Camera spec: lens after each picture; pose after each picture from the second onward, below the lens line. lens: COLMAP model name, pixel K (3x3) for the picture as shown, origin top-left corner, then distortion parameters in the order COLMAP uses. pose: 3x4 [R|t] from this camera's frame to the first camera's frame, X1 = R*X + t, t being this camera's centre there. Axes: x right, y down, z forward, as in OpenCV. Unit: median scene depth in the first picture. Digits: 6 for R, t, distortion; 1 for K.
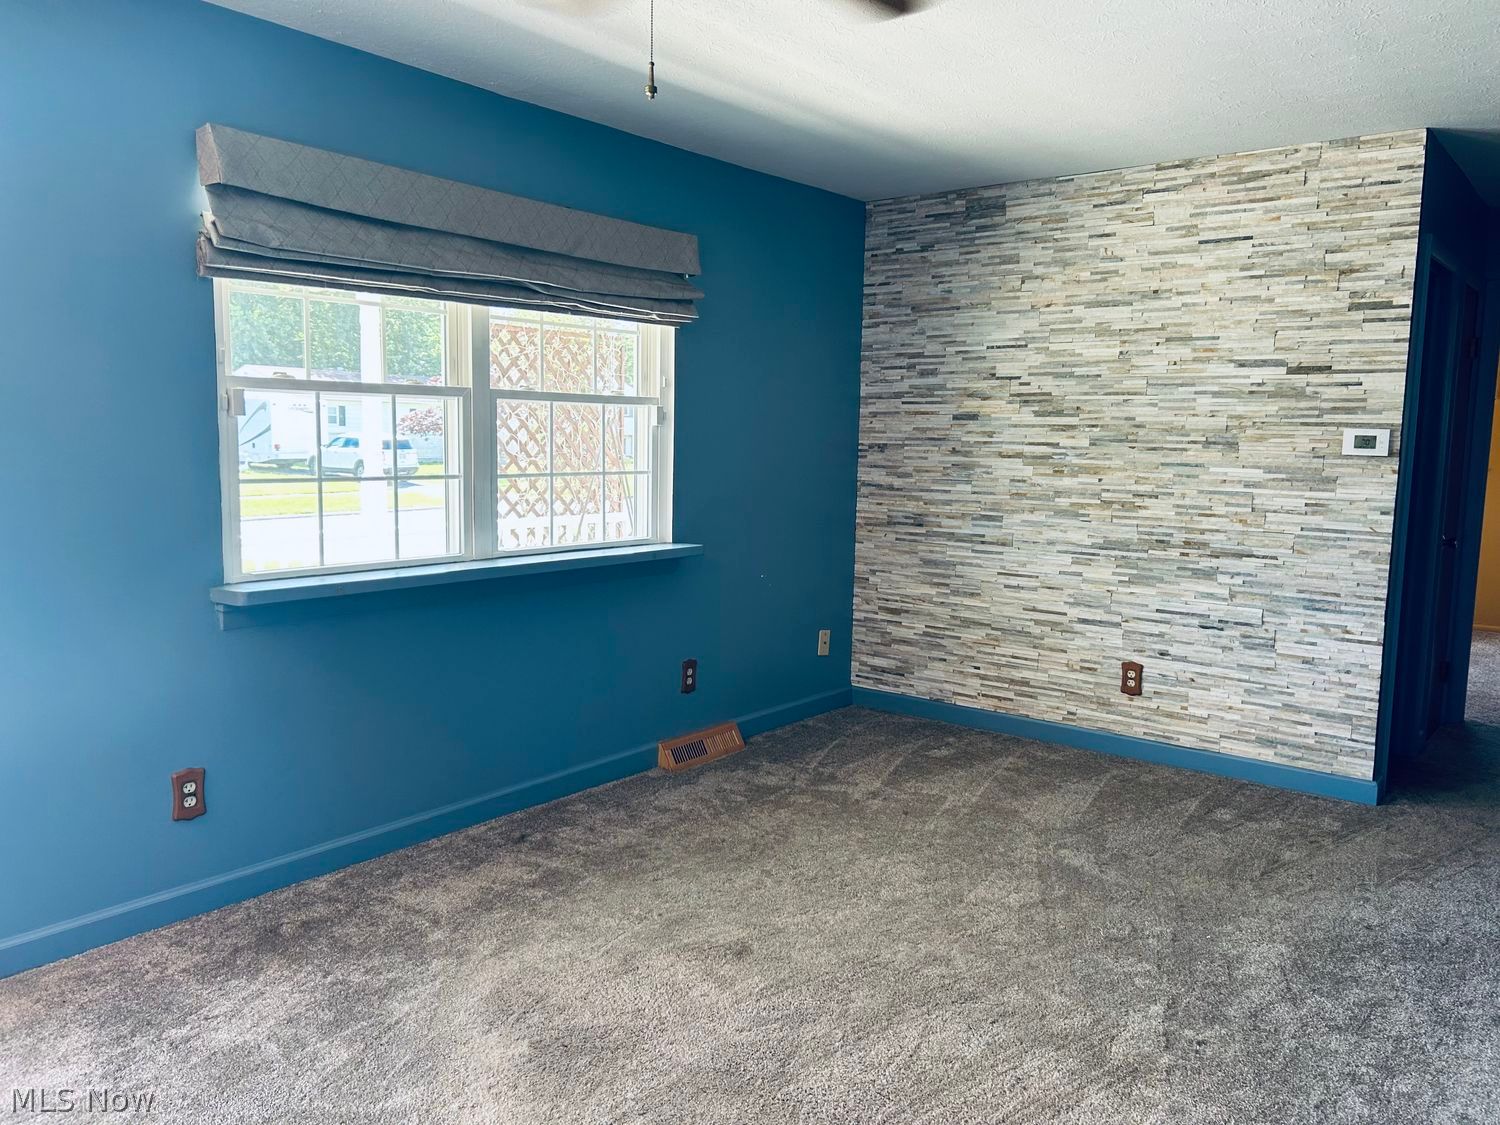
lens RADIAL K [[1129.9, 0, 757.8], [0, 1129.9, 567.2], [0, 0, 1]] dist [0.044976, -0.046428]
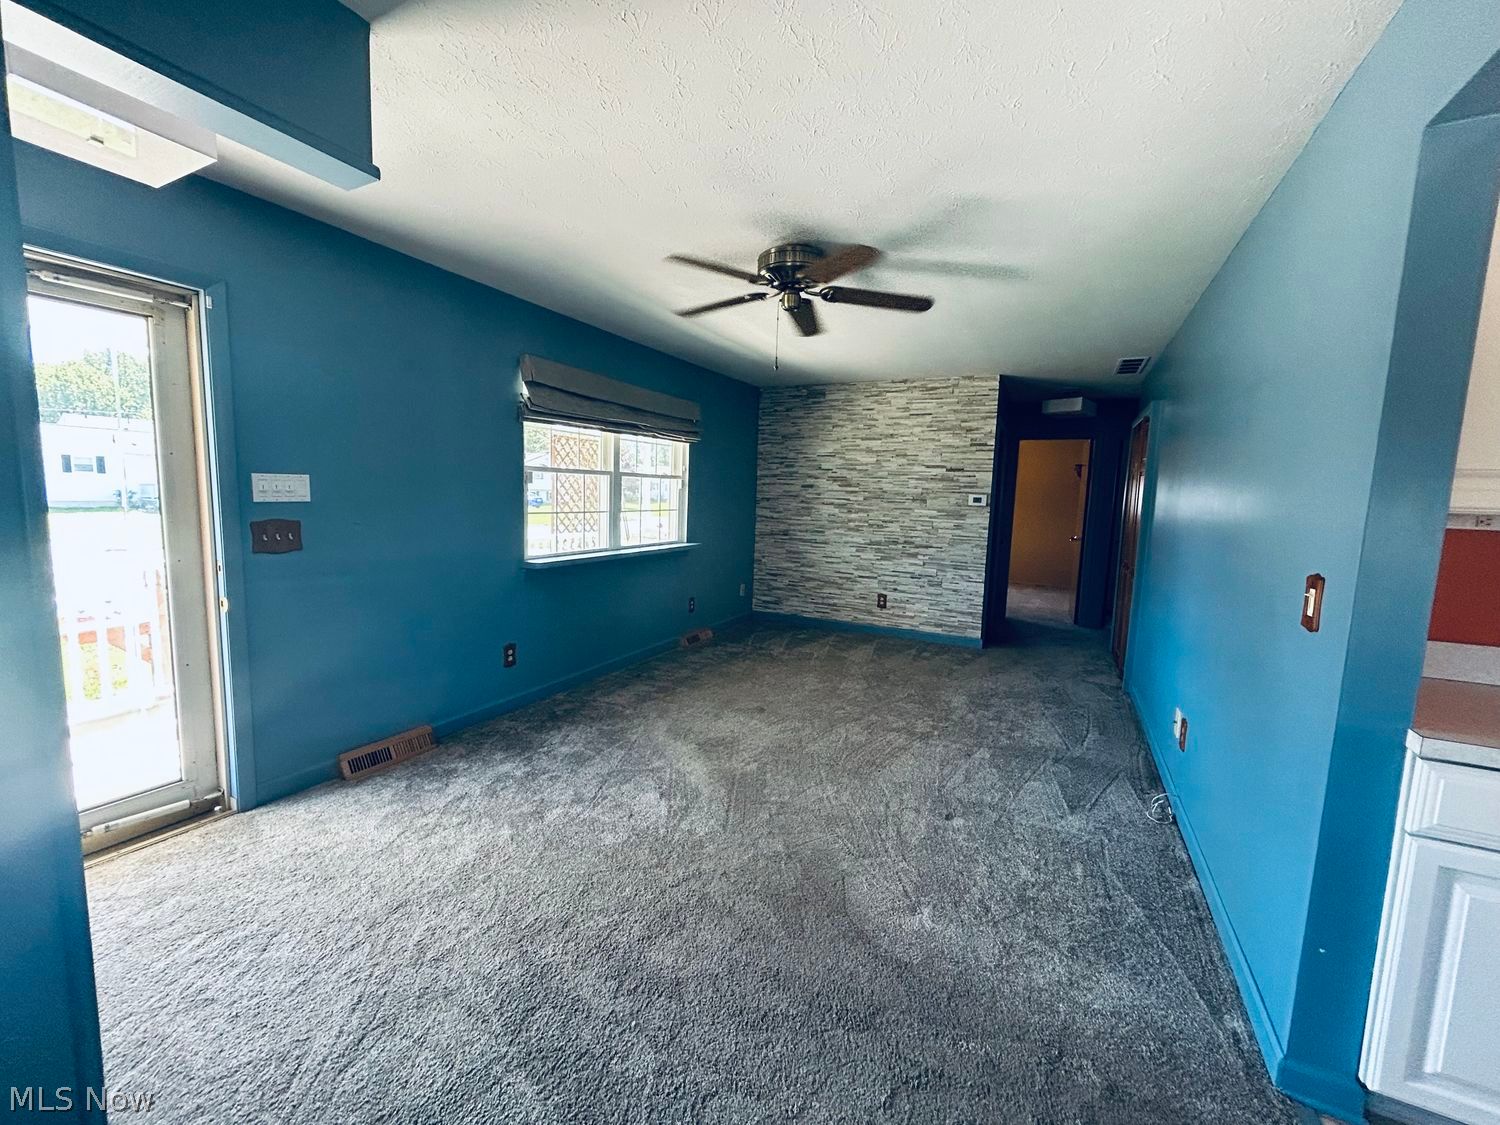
lens RADIAL K [[606.5, 0, 744.3], [0, 606.5, 561.5], [0, 0, 1]] dist [-0.006228, 0.003508]
pose [[0.981167, -0.009882, 0.192908, -0.217469], [0.010176, 0.999948, -0.000532, 0.018470], [-0.192892, 0.002485, 0.981217, -0.186077]]
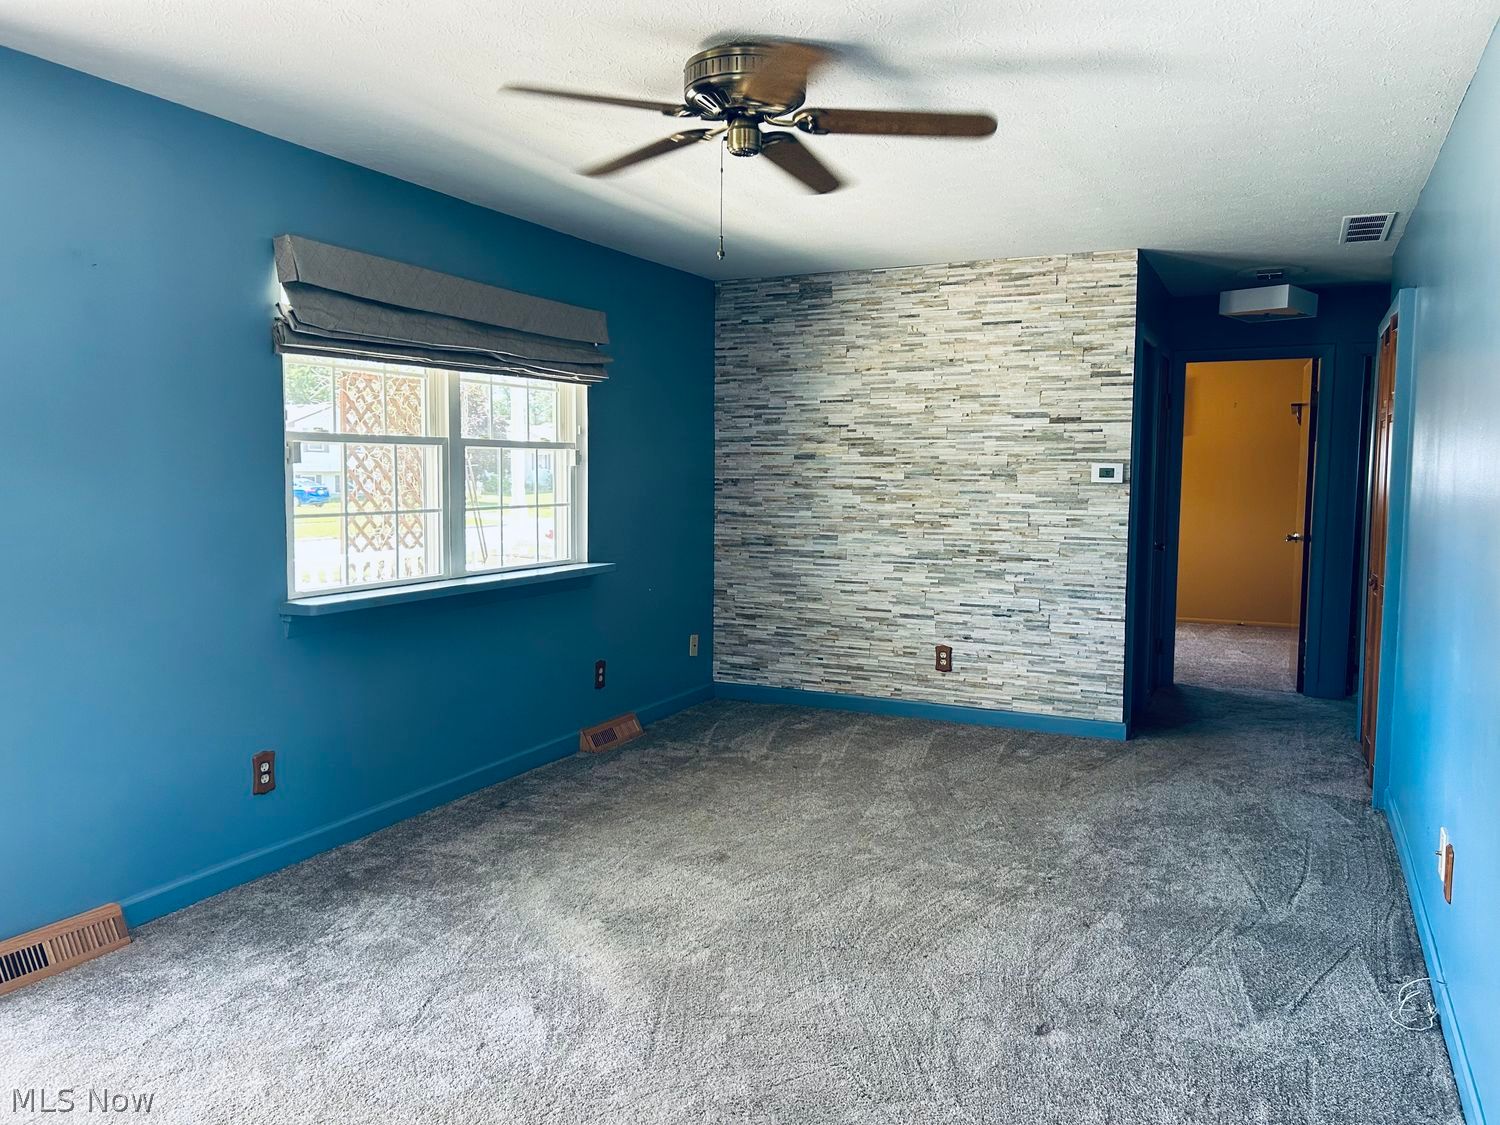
lens RADIAL K [[1129.9, 0, 734.5], [0, 1129.9, 563.6], [0, 0, 1]] dist [0.044976, -0.046428]
pose [[0.976645, -0.029765, 0.212787, -0.202754], [0.036921, 0.998876, -0.029733, 0.023693], [-0.211662, 0.036895, 0.976646, -0.239383]]
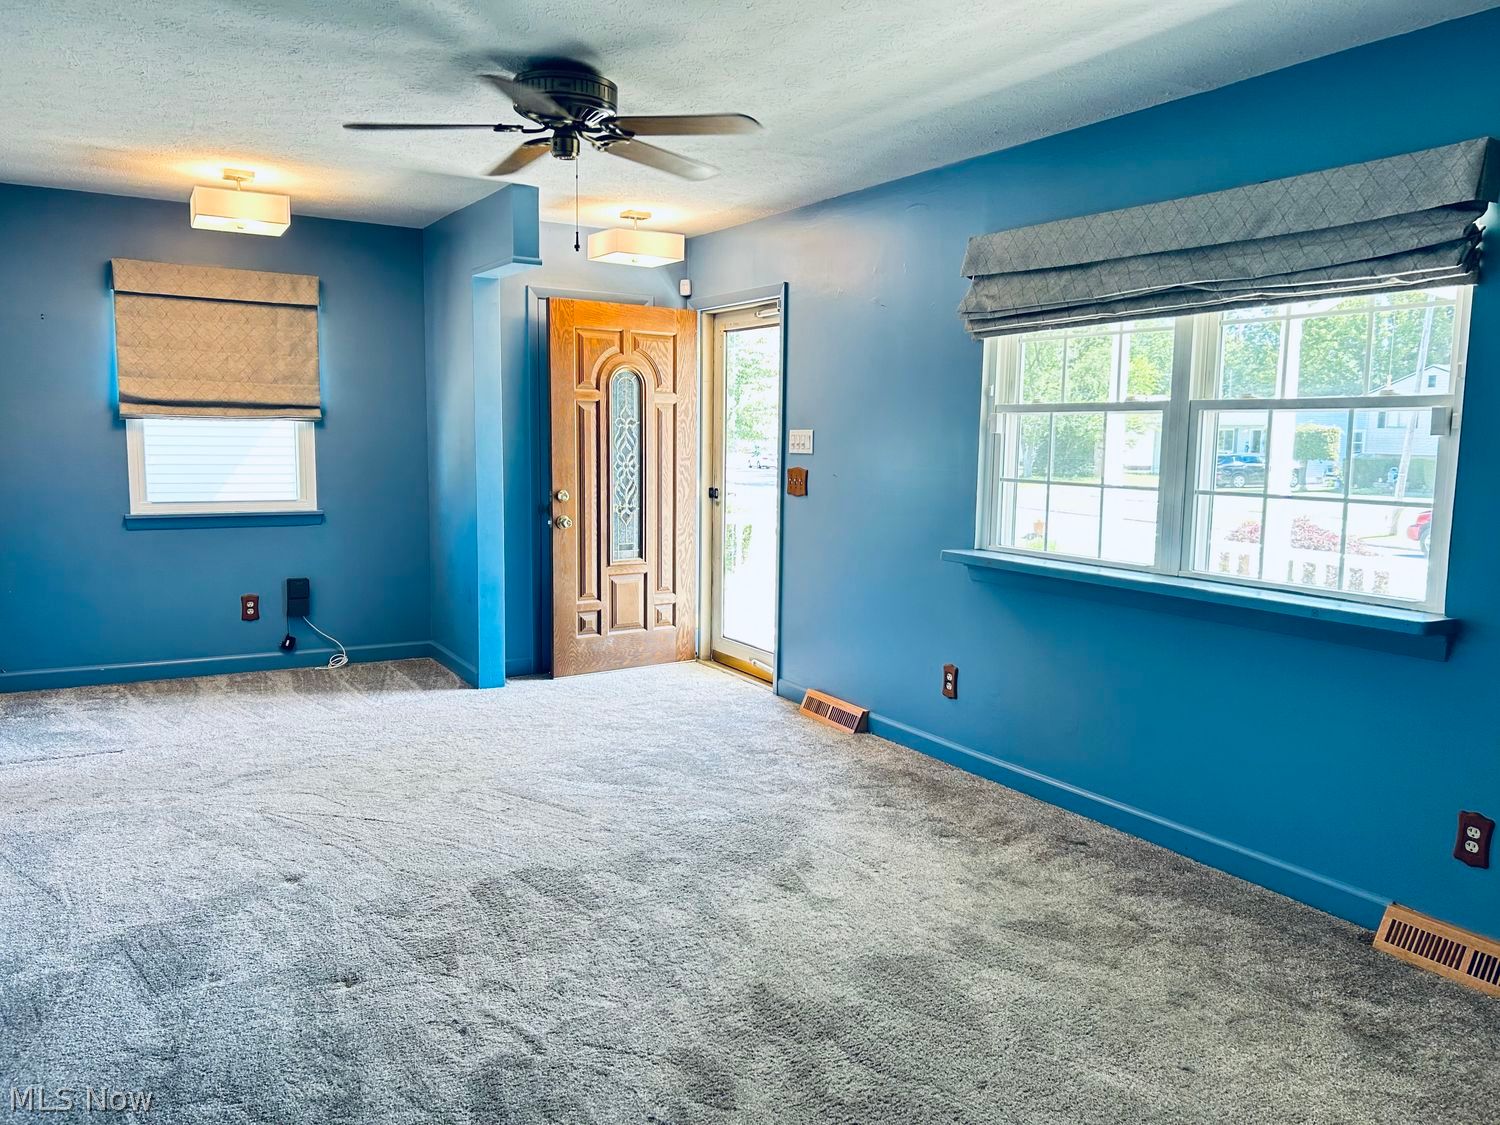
lens RADIAL K [[1129.9, 0, 742.7], [0, 1129.9, 571.0], [0, 0, 1]] dist [0.044976, -0.046428]
pose [[-0.354281, 0.089798, -0.930817, 0.773387], [-0.135667, 0.979913, 0.146171, -0.100756], [0.925245, 0.178067, -0.334982, 0.955888]]
